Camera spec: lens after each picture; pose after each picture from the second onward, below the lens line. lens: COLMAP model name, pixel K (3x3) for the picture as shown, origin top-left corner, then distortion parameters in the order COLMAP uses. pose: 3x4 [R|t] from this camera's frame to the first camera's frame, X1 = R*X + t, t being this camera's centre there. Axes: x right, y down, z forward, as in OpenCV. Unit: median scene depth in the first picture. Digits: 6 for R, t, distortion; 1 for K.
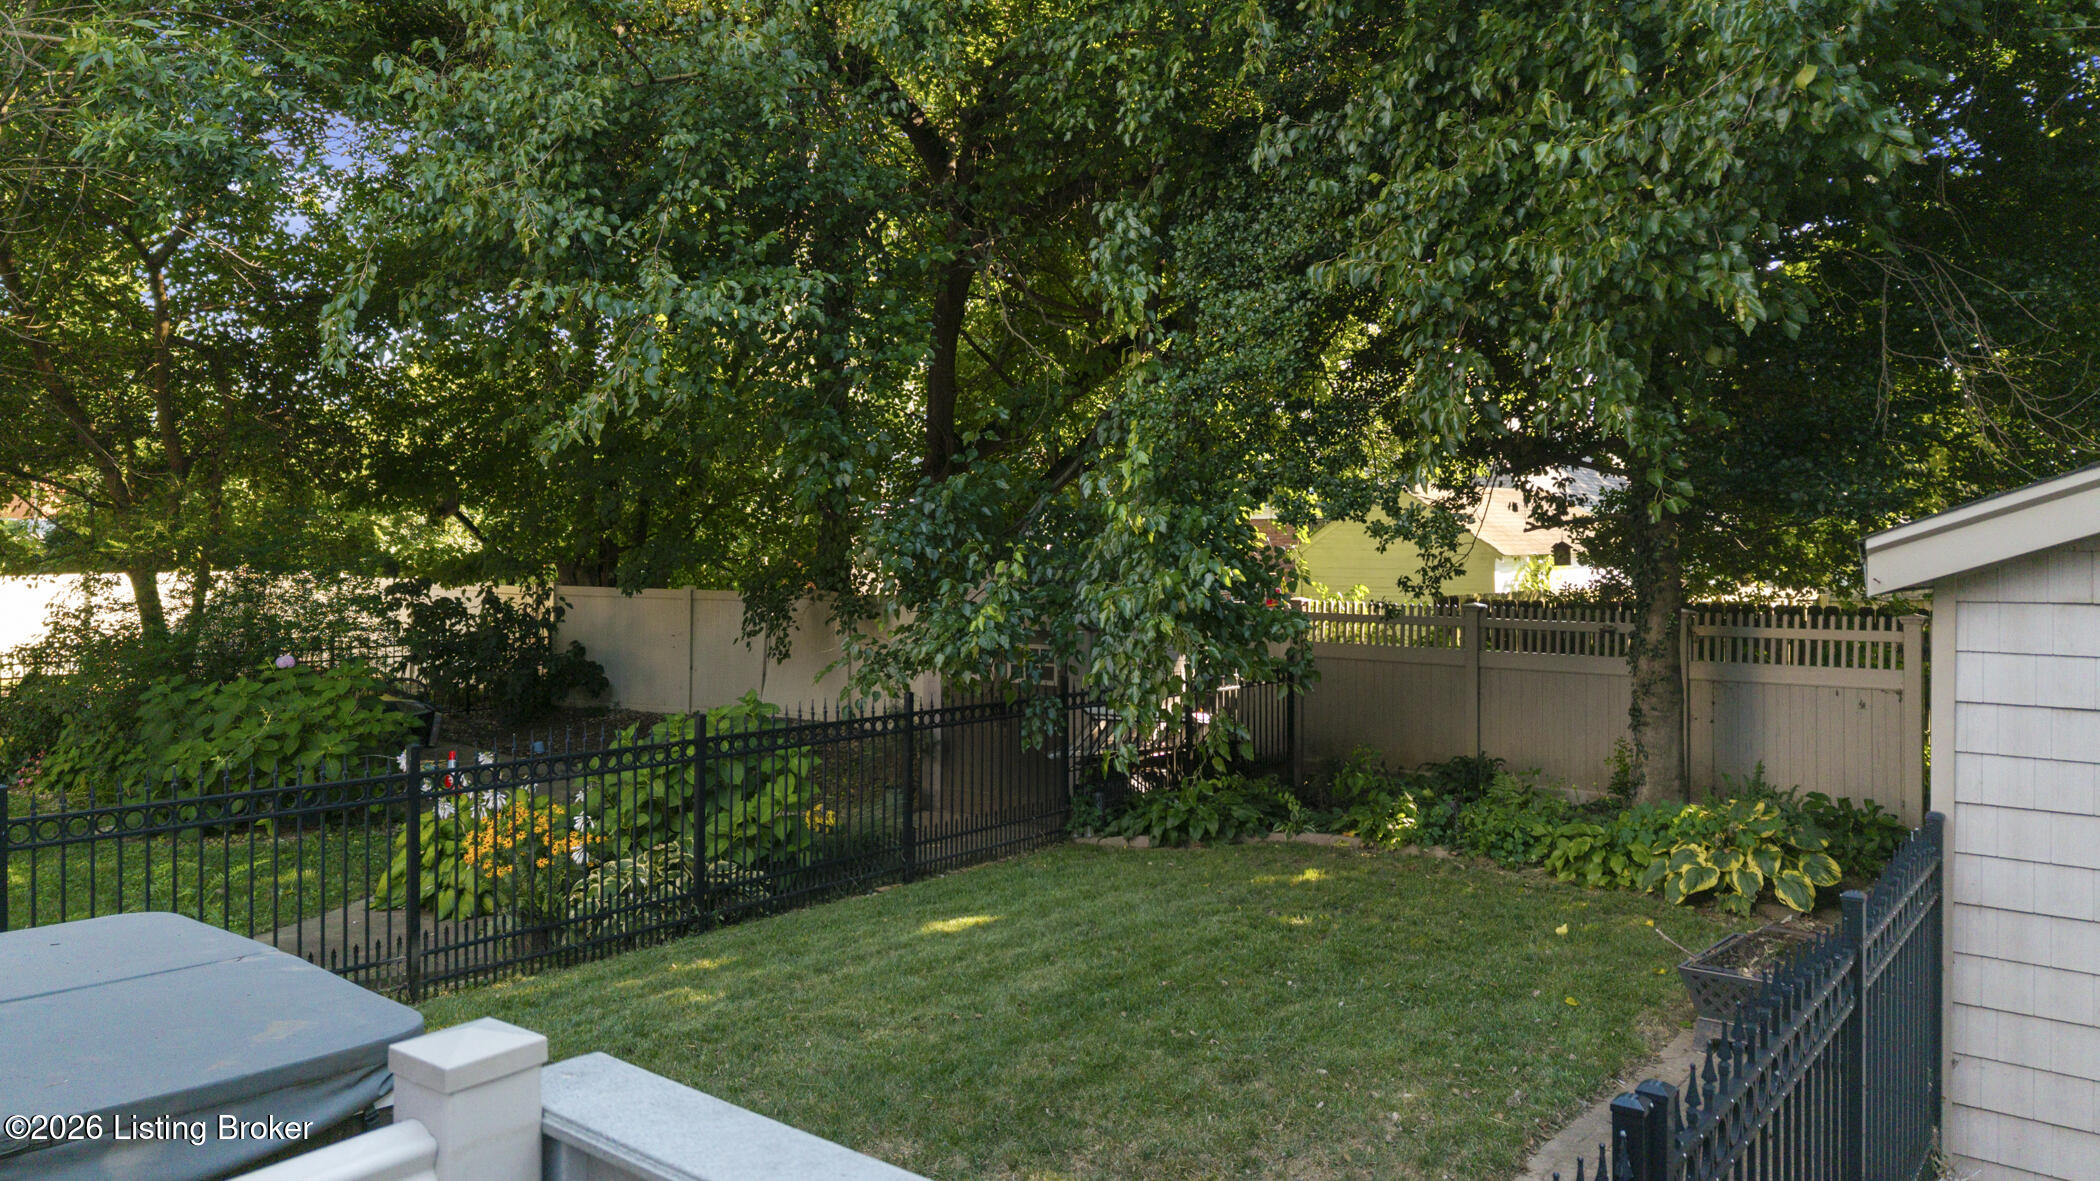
lens RADIAL K [[1469.1, 0, 1047.0], [0, 1469.1, 530.4], [0, 0, 1]] dist [0.003410, -0.002183]
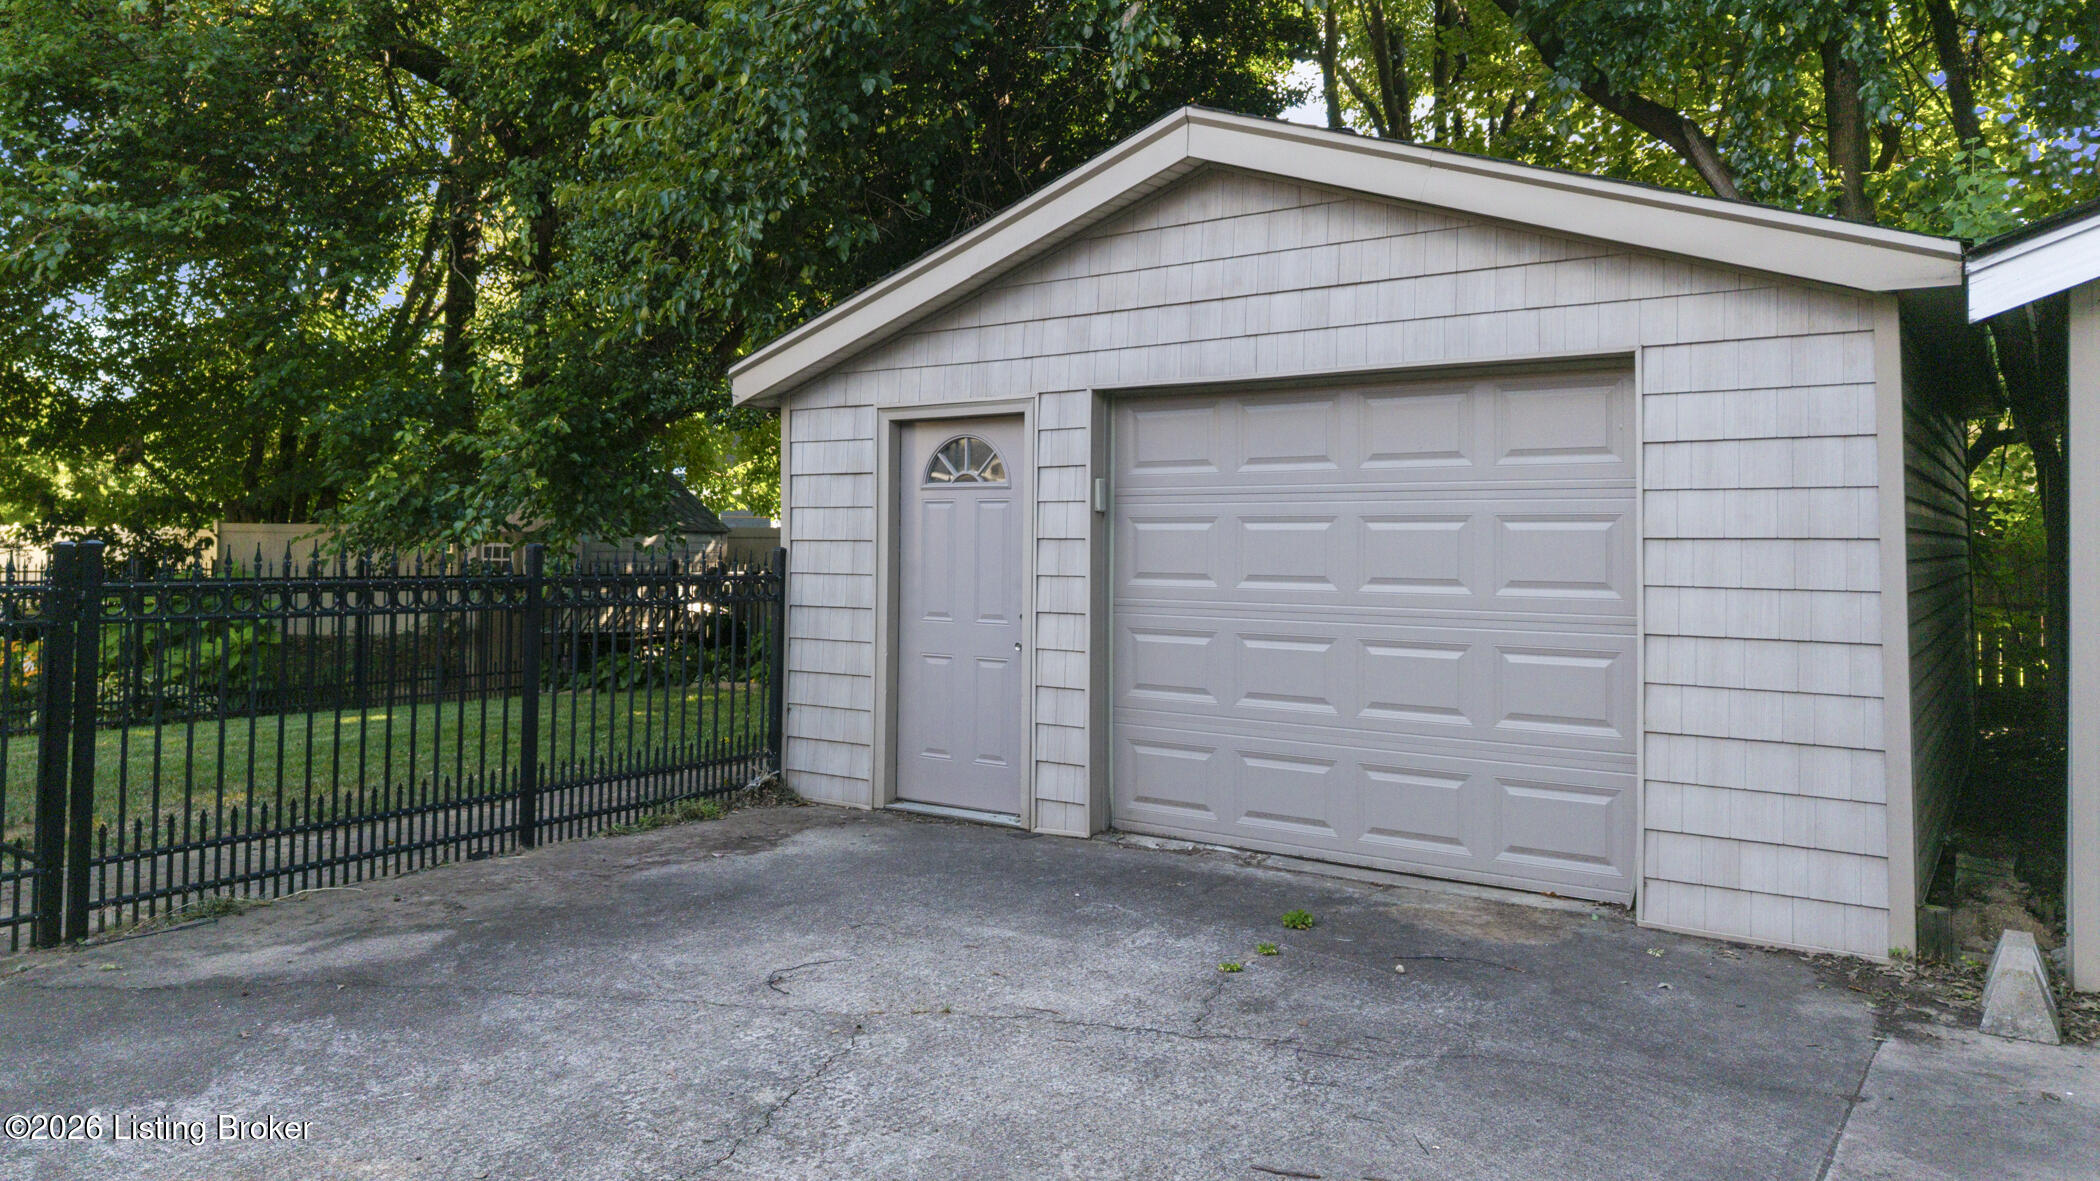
lens RADIAL K [[1434.3, 0, 1035.1], [0, 1434.3, 521.5], [0, 0, 1]] dist [0.011047, -0.001523]
pose [[0.997402, 0.001738, 0.072012, 0.352496], [-0.000821, 0.999918, -0.012771, 0.085027], [-0.072028, 0.012679, 0.997322, -0.240784]]
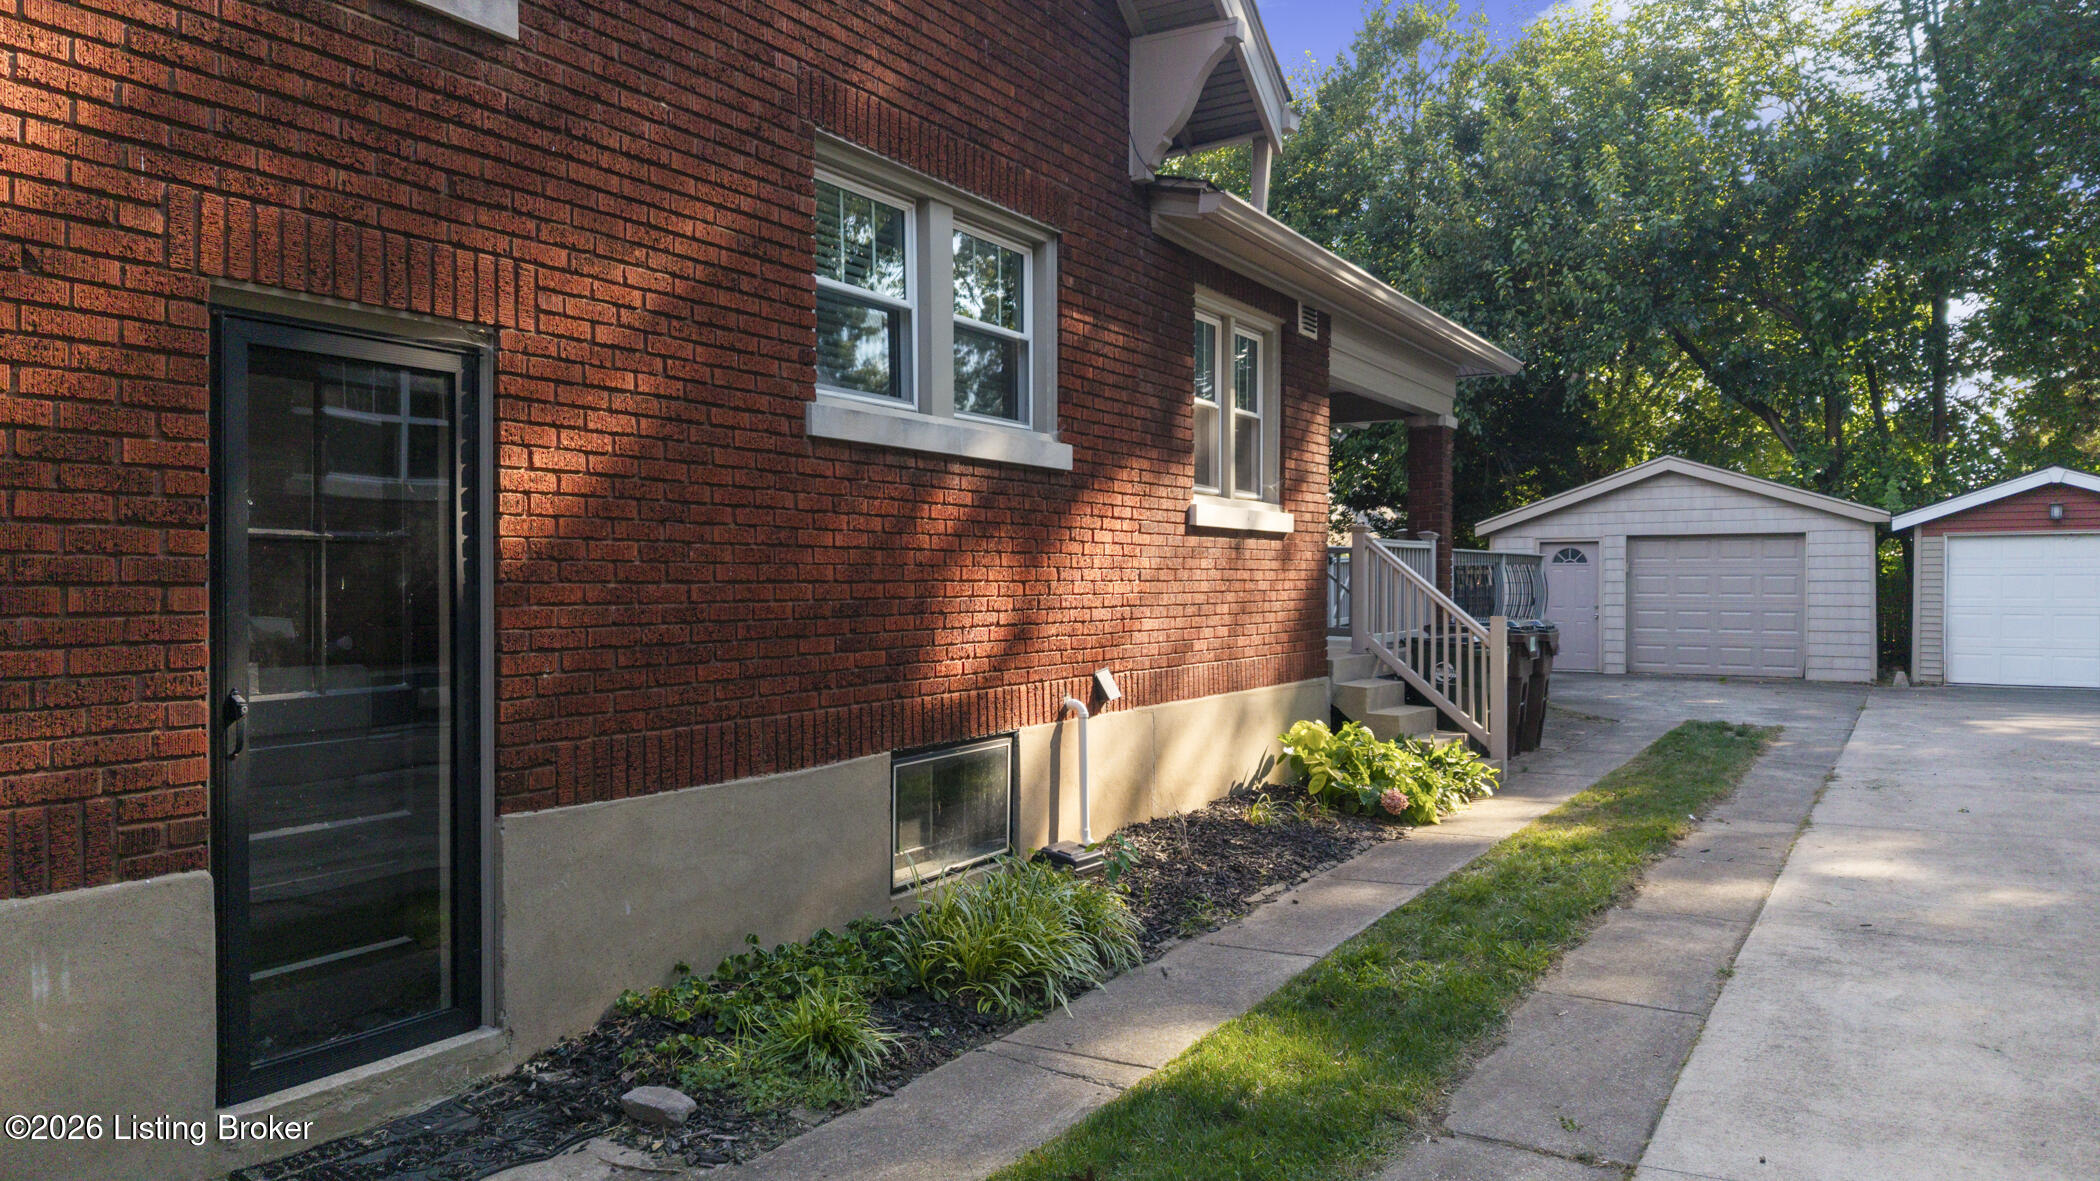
lens RADIAL K [[1424.3, 0, 1051.3], [0, 1424.3, 596.3], [0, 0, 1]] dist [0.010132, 0.003512]
pose [[0.986961, -0.011717, 0.160533, -0.653180], [0.008732, 0.999776, 0.019290, 0.060687], [-0.160723, -0.017637, 0.986842, -1.419190]]
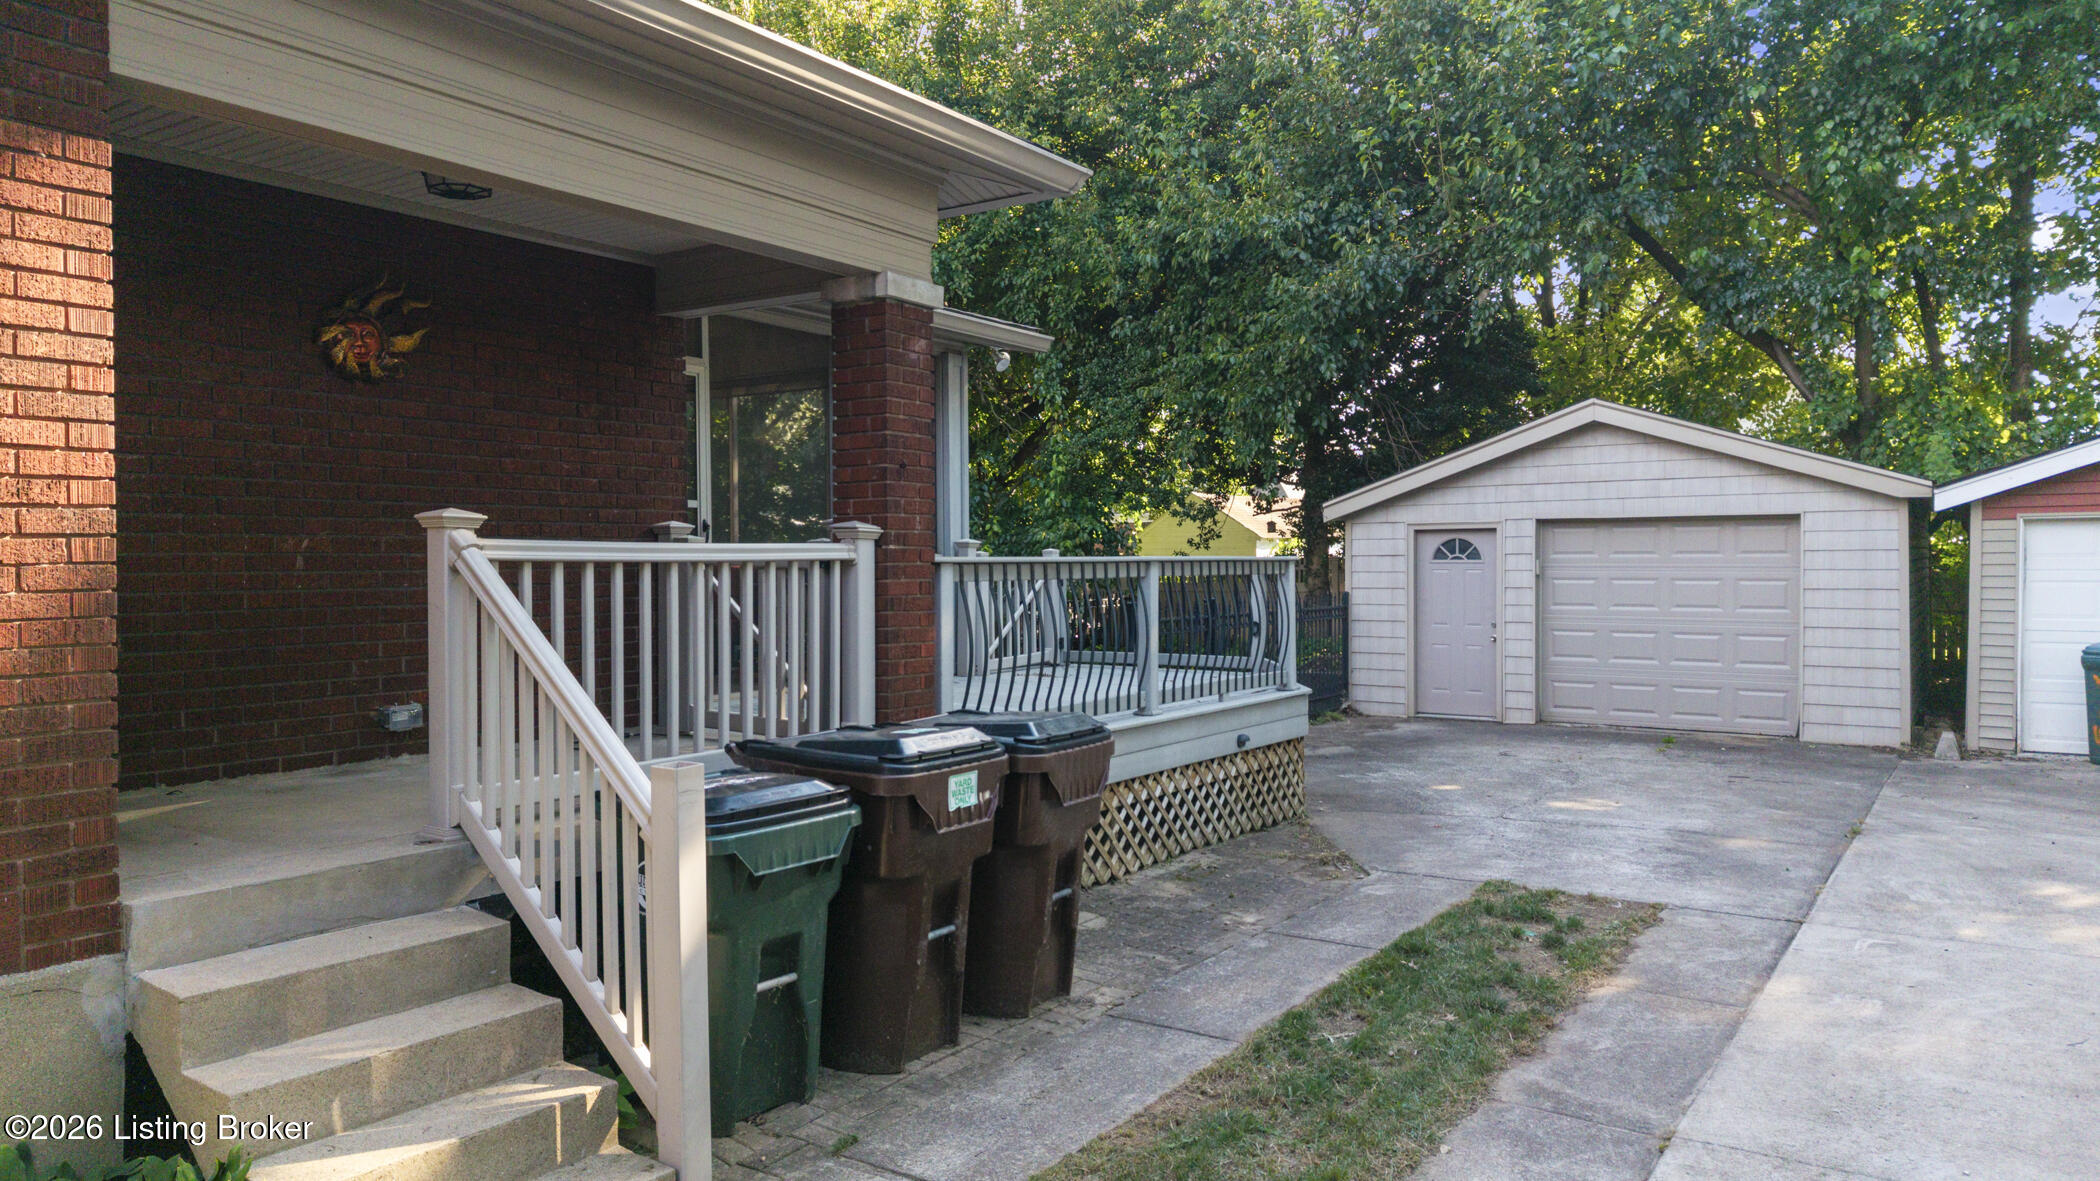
lens RADIAL K [[1441.3, 0, 1050.0], [0, 1441.3, 590.5], [0, 0, 1]] dist [0.014368, -0.000547]
pose [[0.992929, -0.014740, 0.117789, -0.171698], [0.011524, 0.999543, 0.027938, 0.045473], [-0.118147, -0.026383, 0.992646, -0.894374]]
